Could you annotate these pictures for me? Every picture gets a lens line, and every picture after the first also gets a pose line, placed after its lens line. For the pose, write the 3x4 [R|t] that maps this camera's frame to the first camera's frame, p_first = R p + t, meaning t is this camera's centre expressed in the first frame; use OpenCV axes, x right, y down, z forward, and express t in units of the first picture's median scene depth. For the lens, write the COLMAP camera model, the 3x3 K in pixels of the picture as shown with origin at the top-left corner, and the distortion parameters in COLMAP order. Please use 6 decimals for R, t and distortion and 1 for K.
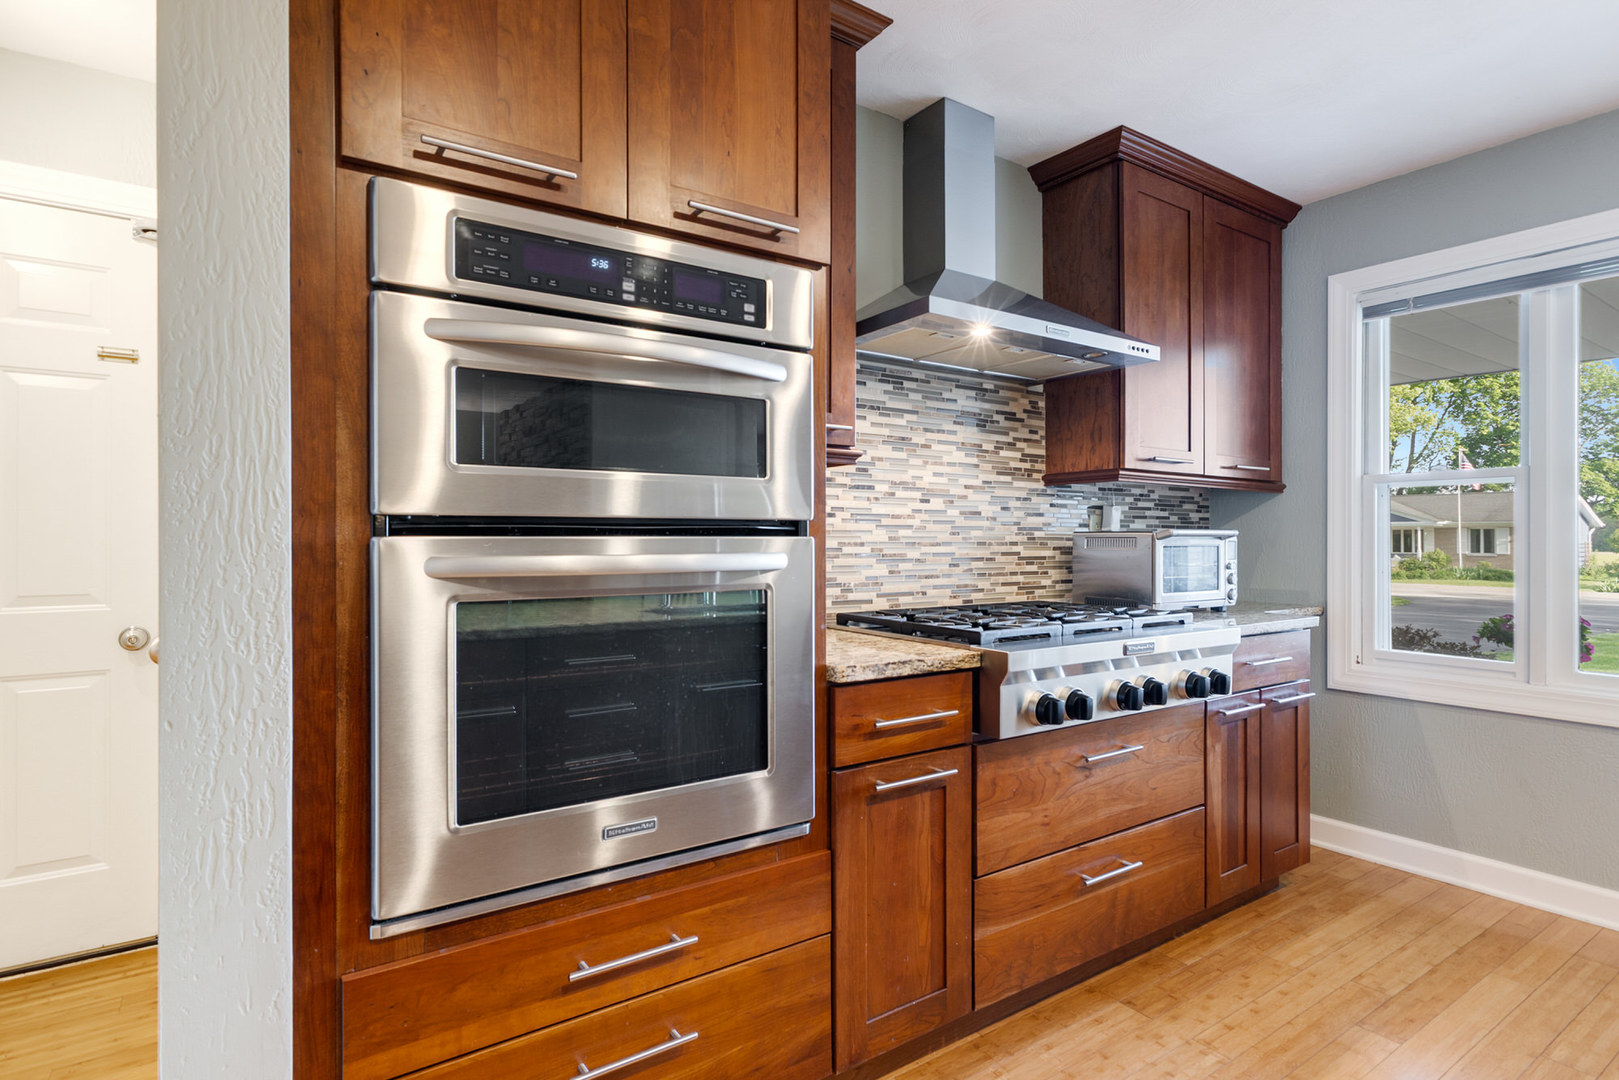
lens RADIAL K [[837.0, 0, 807.6], [0, 837.0, 539.2], [0, 0, 1]] dist [0.011854, -0.000919]
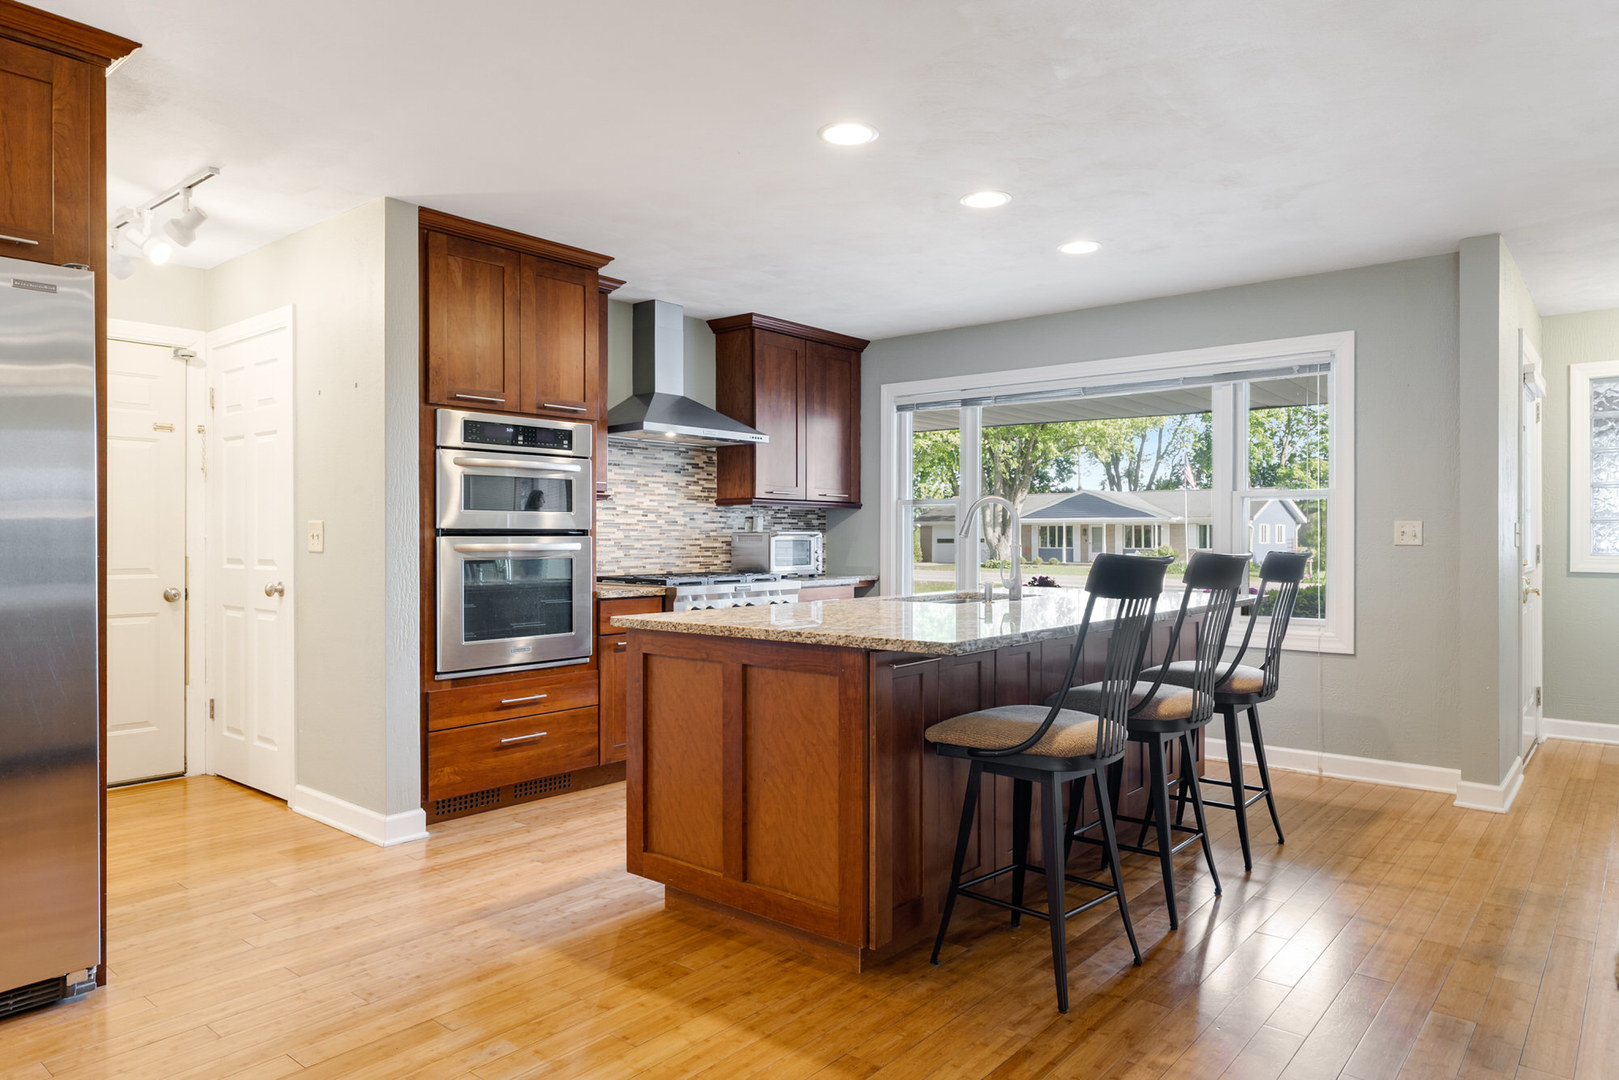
lens RADIAL K [[1011.9, 0, 812.8], [0, 1011.9, 540.9], [0, 0, 1]] dist [0.003718, 0.004154]
pose [[0.961774, 0.000297, 0.273843, -0.106715], [-0.002218, 0.999975, 0.006707, -0.006232], [-0.273835, -0.007058, 0.961751, -1.177325]]
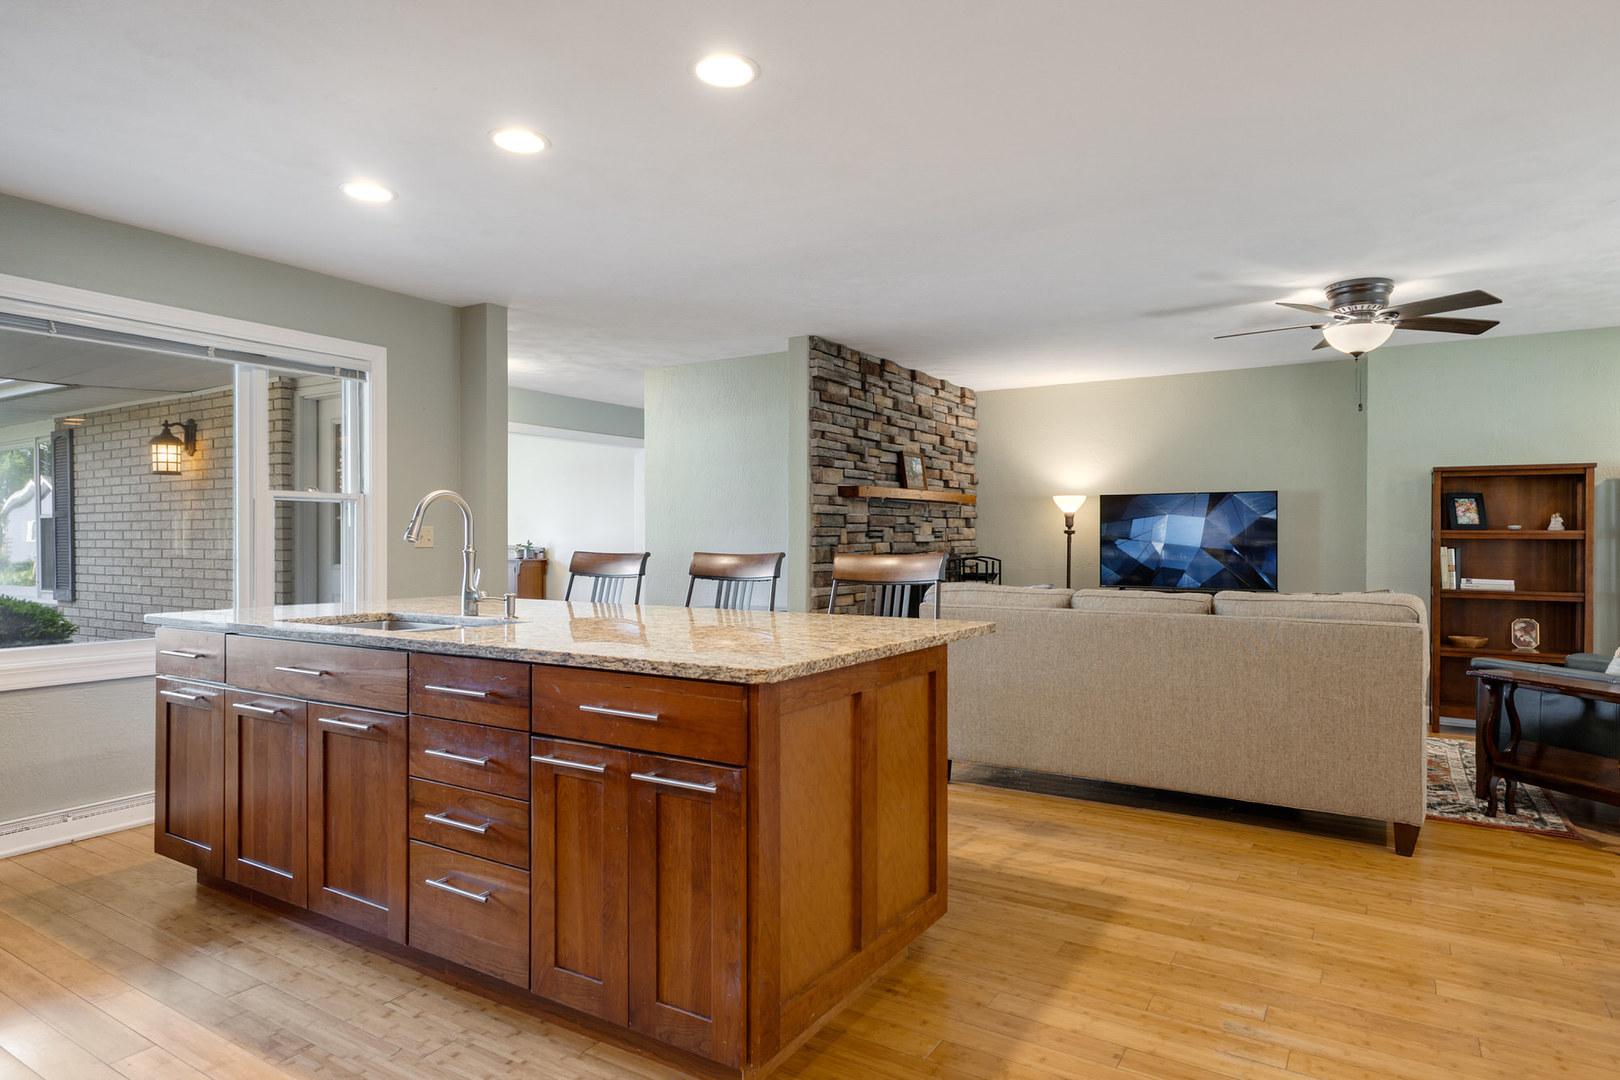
lens RADIAL K [[933.4, 0, 816.9], [0, 933.4, 538.6], [0, 0, 1]] dist [0.006028, 0.000783]
pose [[-0.401652, -0.001025, 0.915792, -0.655896], [-0.002771, 0.999996, -0.000097, -0.004984], [-0.915788, -0.002576, -0.401653, 0.289738]]
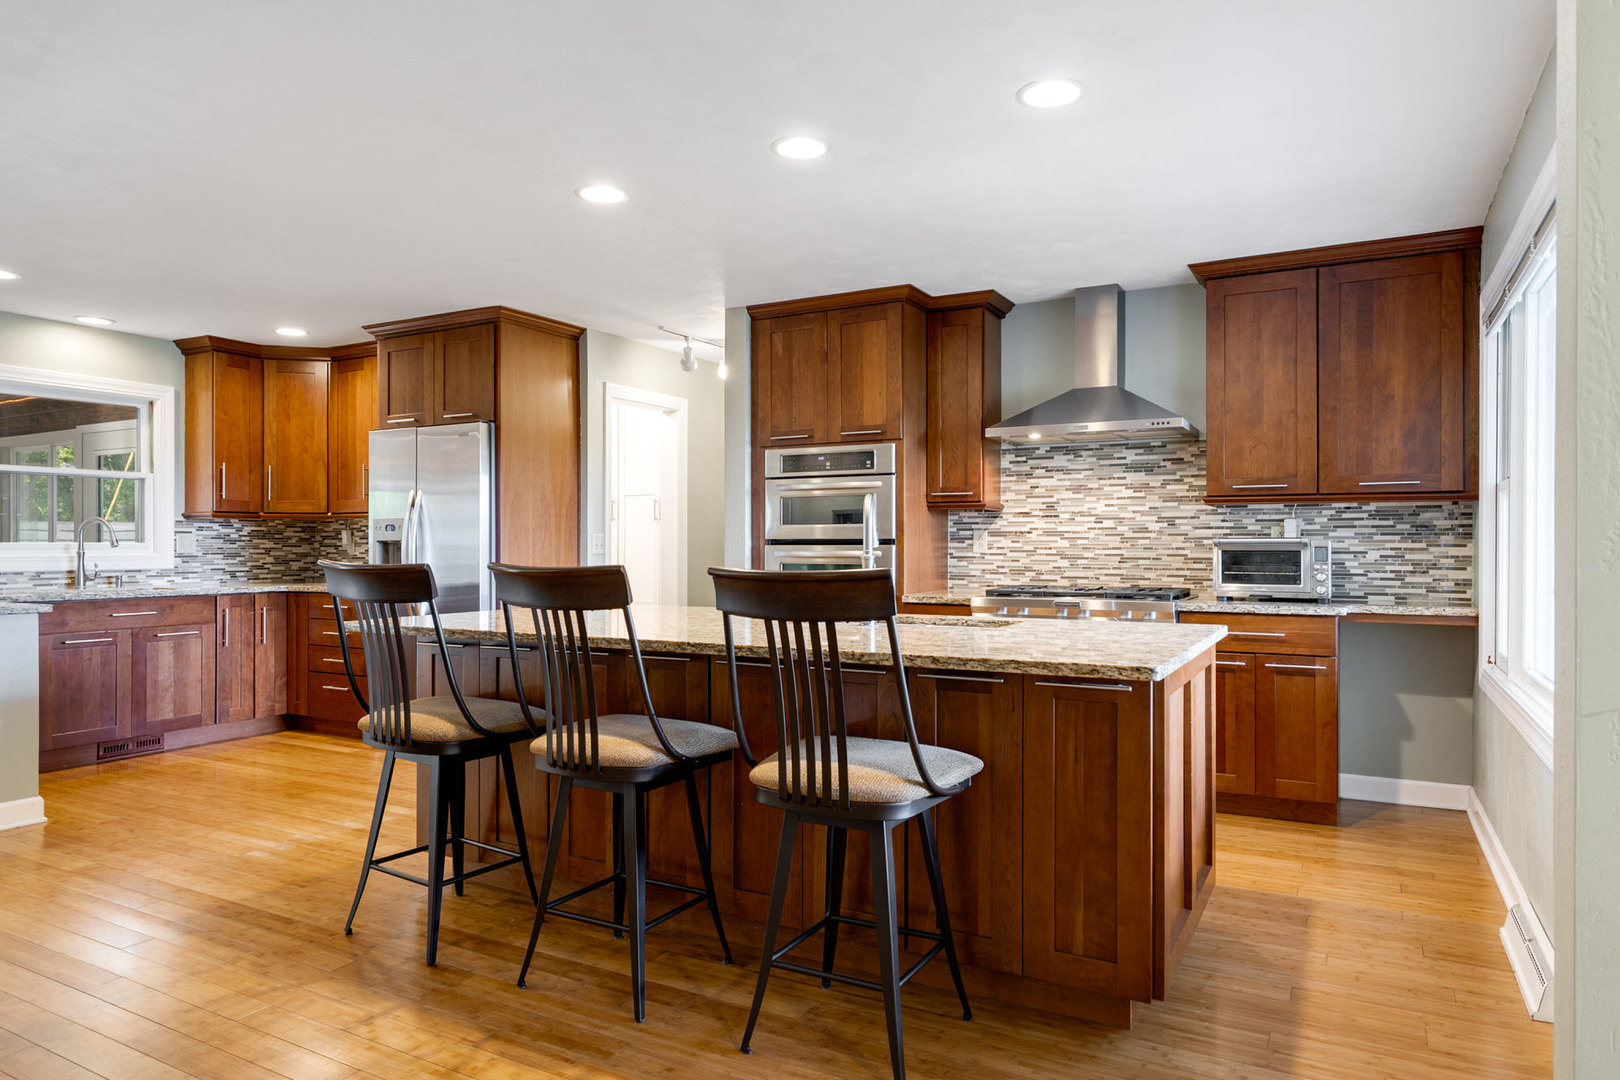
lens RADIAL K [[1012.5, 0, 824.9], [0, 1012.5, 541.8], [0, 0, 1]] dist [0.003718, 0.004154]
pose [[0.456068, -0.004081, -0.889936, 1.653890], [0.001298, 0.999991, -0.003920, -0.000335], [0.889944, 0.000633, 0.456069, -0.377941]]
